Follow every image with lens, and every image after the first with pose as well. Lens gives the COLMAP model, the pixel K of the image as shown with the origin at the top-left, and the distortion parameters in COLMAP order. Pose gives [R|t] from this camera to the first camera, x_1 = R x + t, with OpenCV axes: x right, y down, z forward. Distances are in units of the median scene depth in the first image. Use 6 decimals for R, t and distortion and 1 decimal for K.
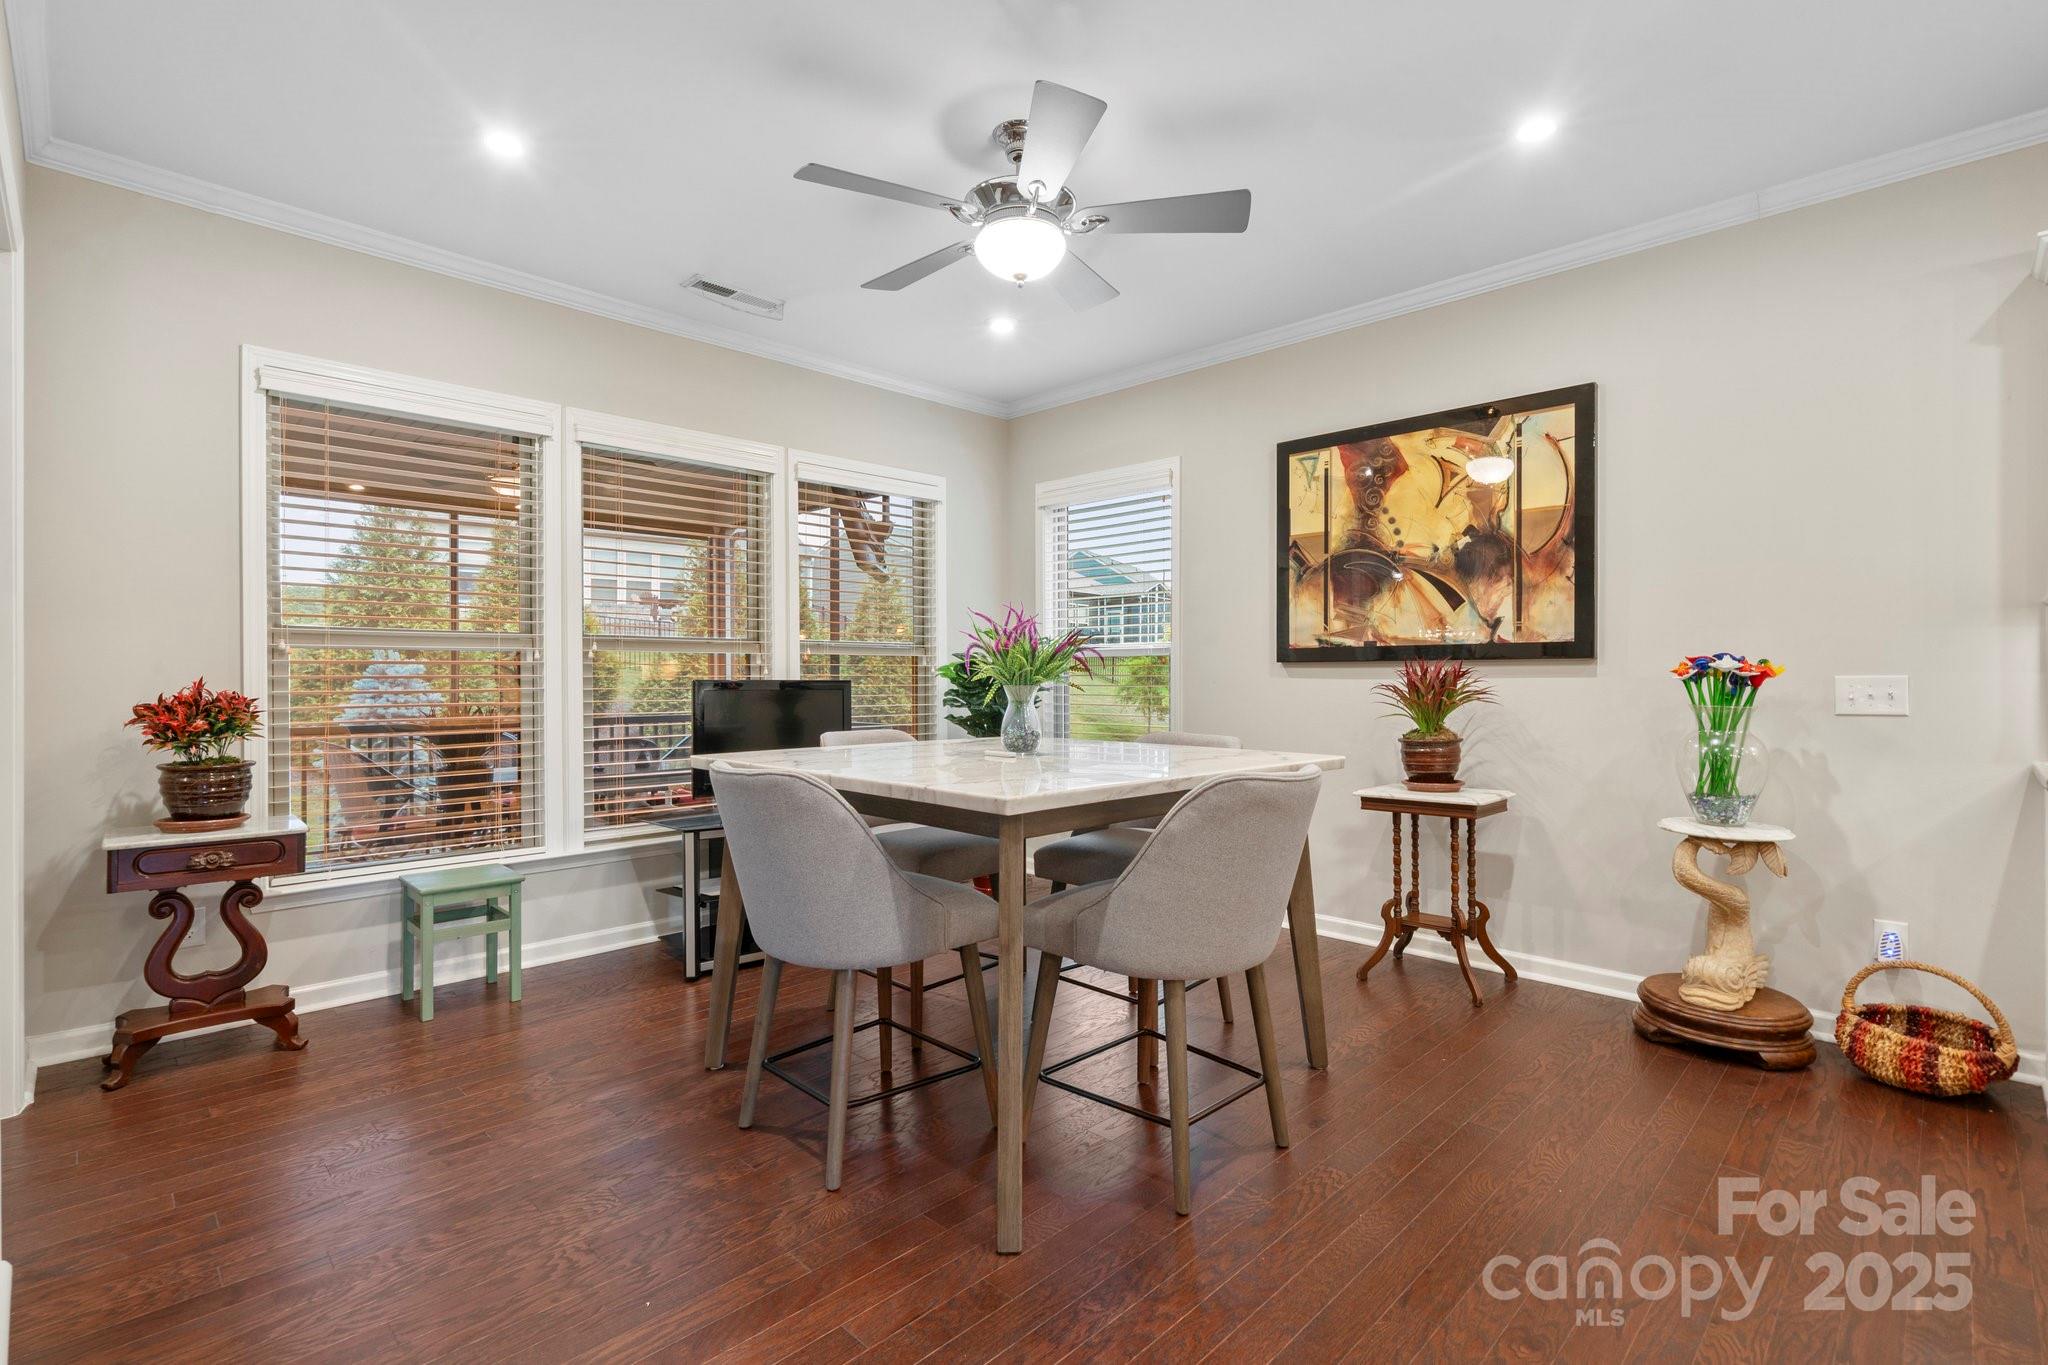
lens RADIAL K [[955.1, 0, 1026.3], [0, 955.1, 672.4], [0, 0, 1]] dist [-0.005346, 0.002487]
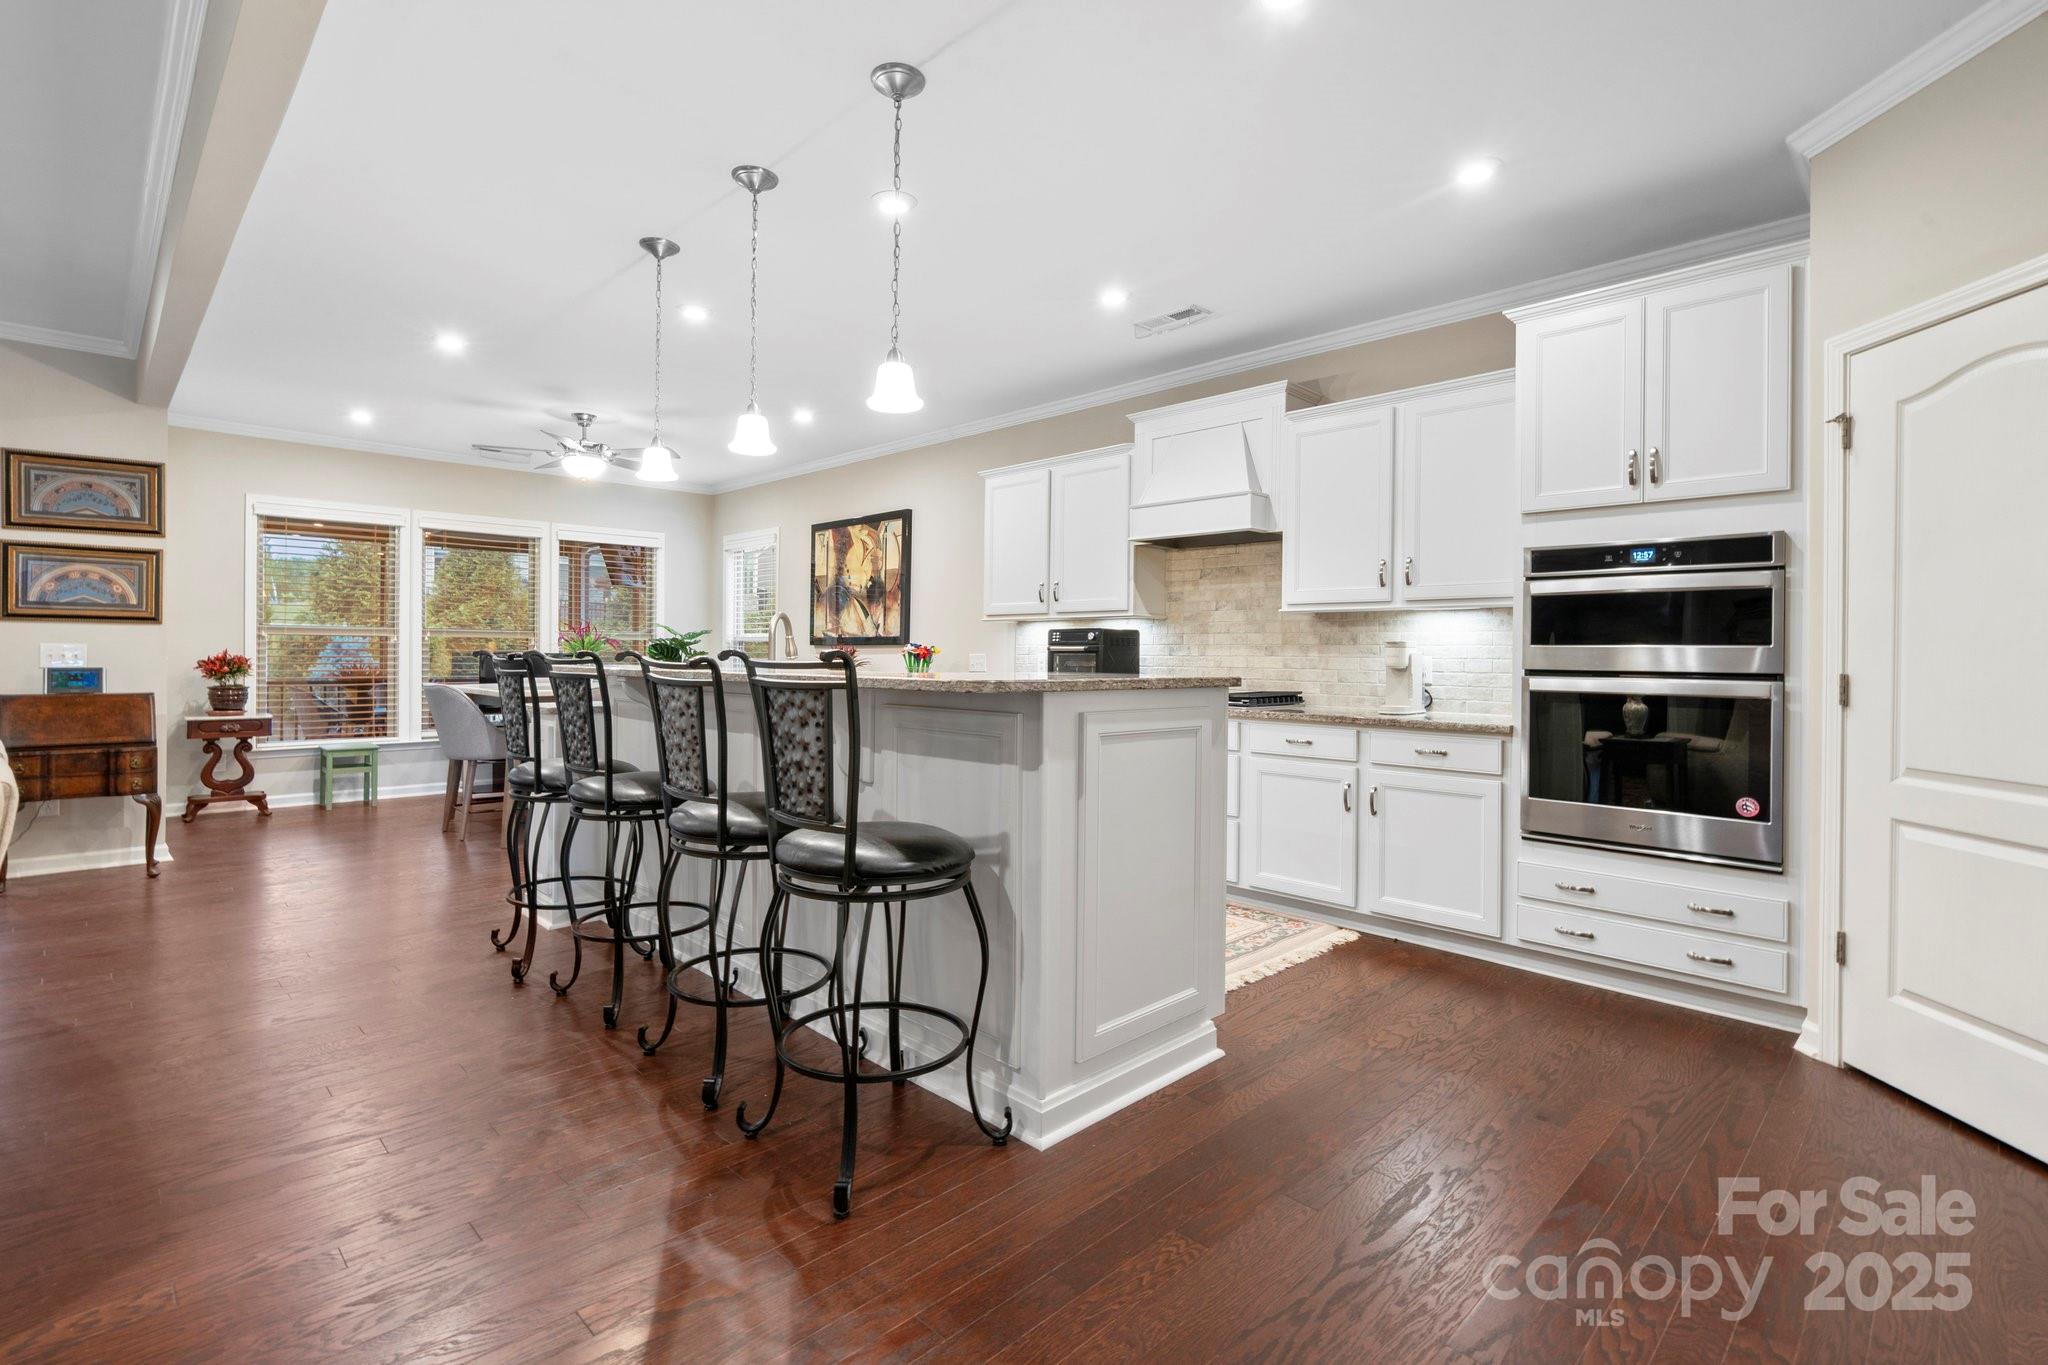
lens RADIAL K [[955.1, 0, 1019.1], [0, 955.1, 647.0], [0, 0, 1]] dist [-0.005346, 0.002487]
pose [[0.999959, 0.007728, -0.004742, 0.800539], [-0.007748, 0.999961, -0.004148, -0.003476], [0.004710, 0.004184, 0.999980, -0.977195]]
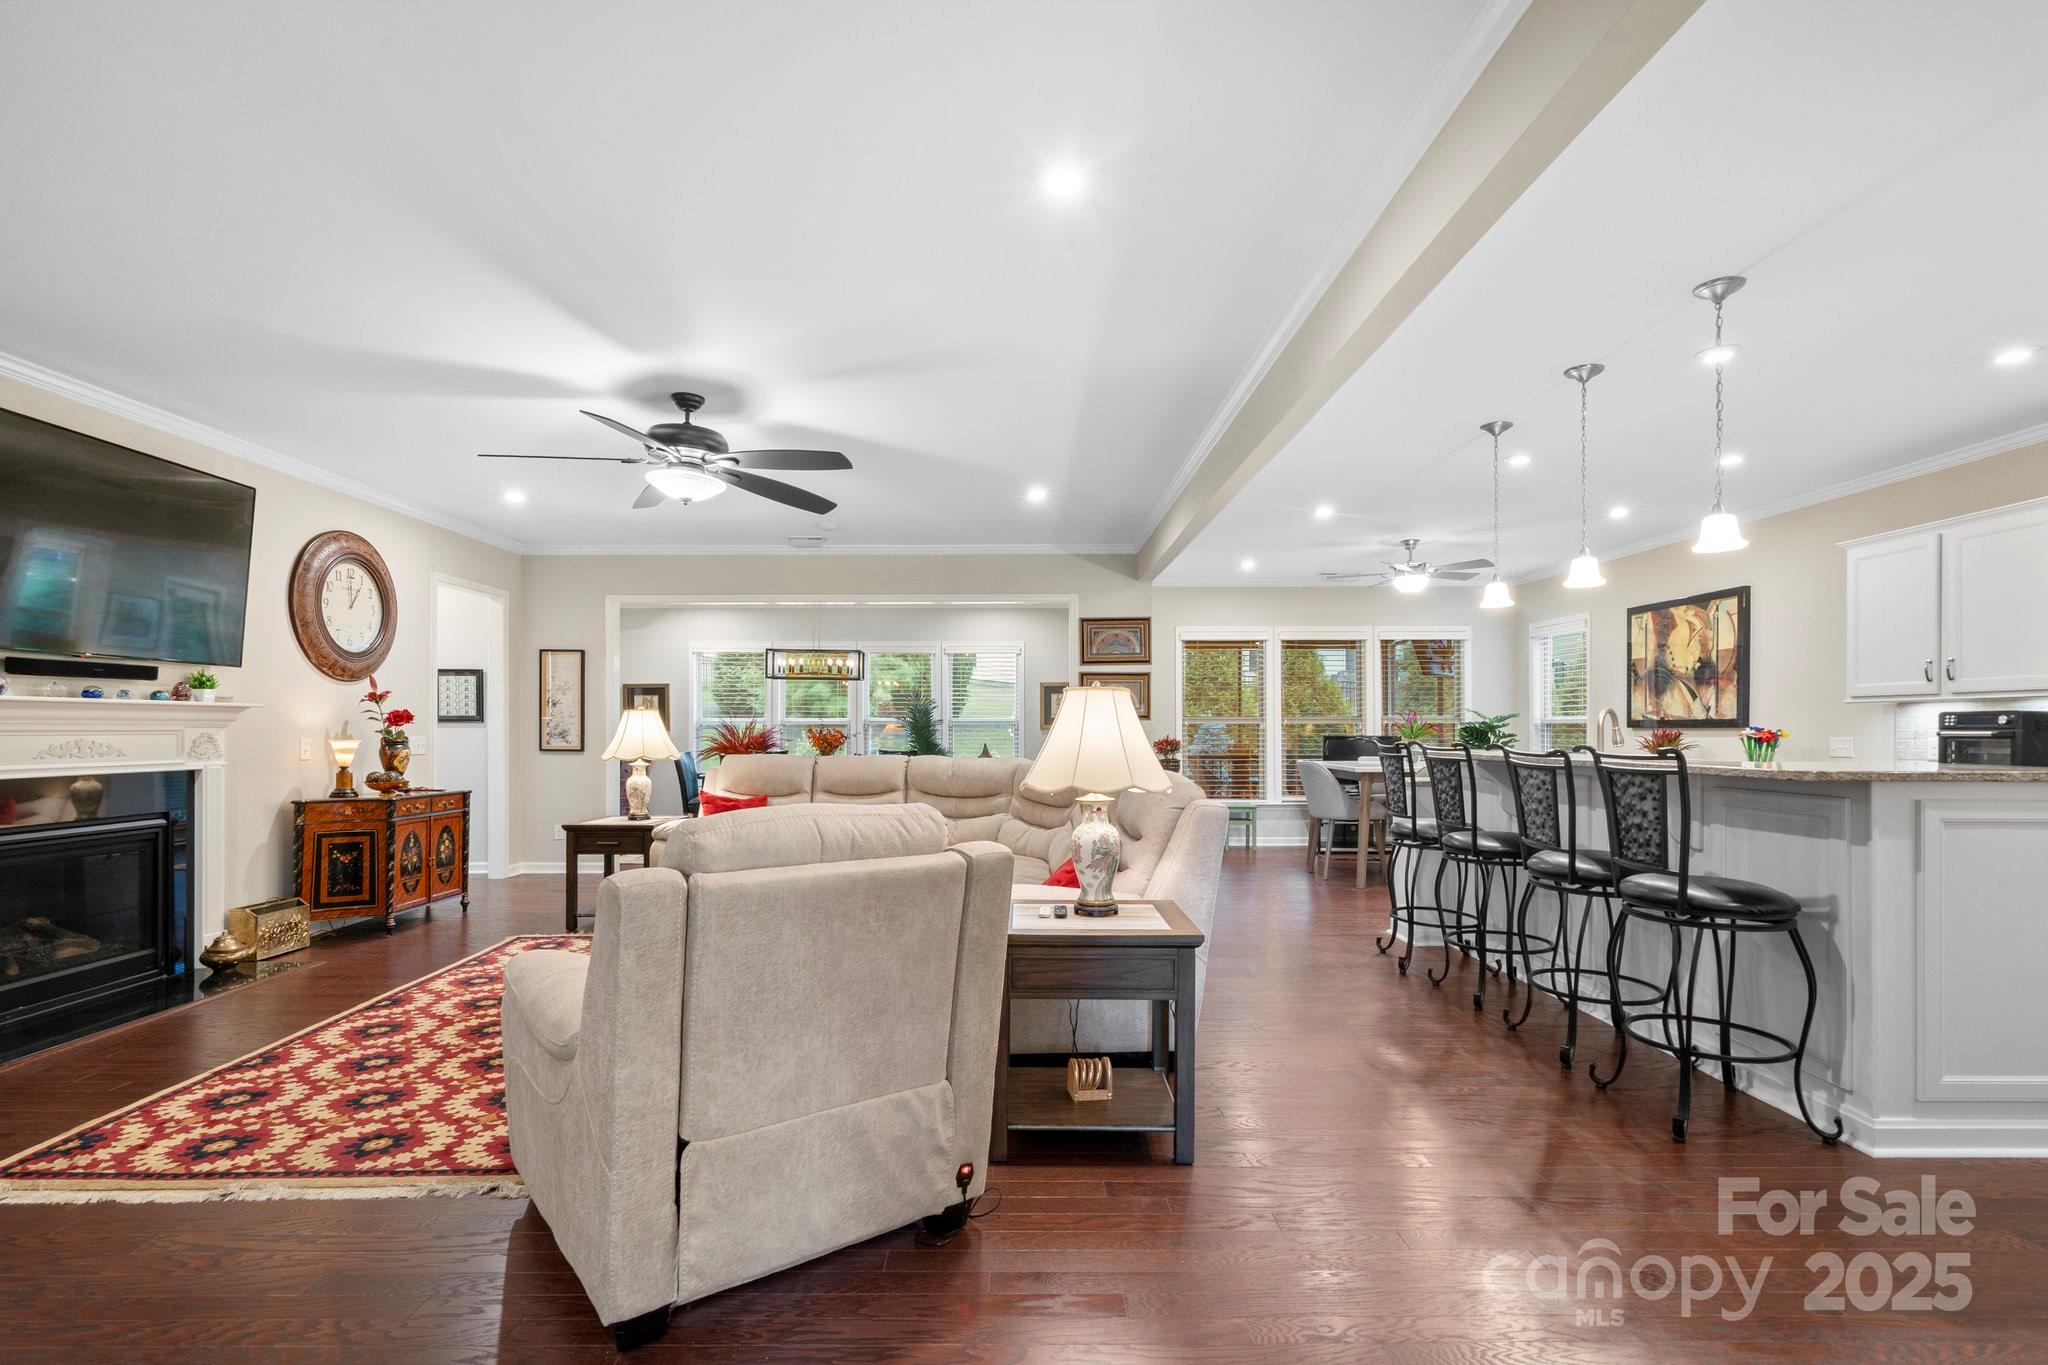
lens RADIAL K [[955.1, 0, 1013.5], [0, 955.1, 723.1], [0, 0, 1]] dist [-0.005346, 0.002487]
pose [[0.708507, -0.002470, -0.705699, 0.863105], [0.002182, 0.999997, -0.001309, -0.023171], [0.705700, -0.000613, 0.708510, -1.359975]]
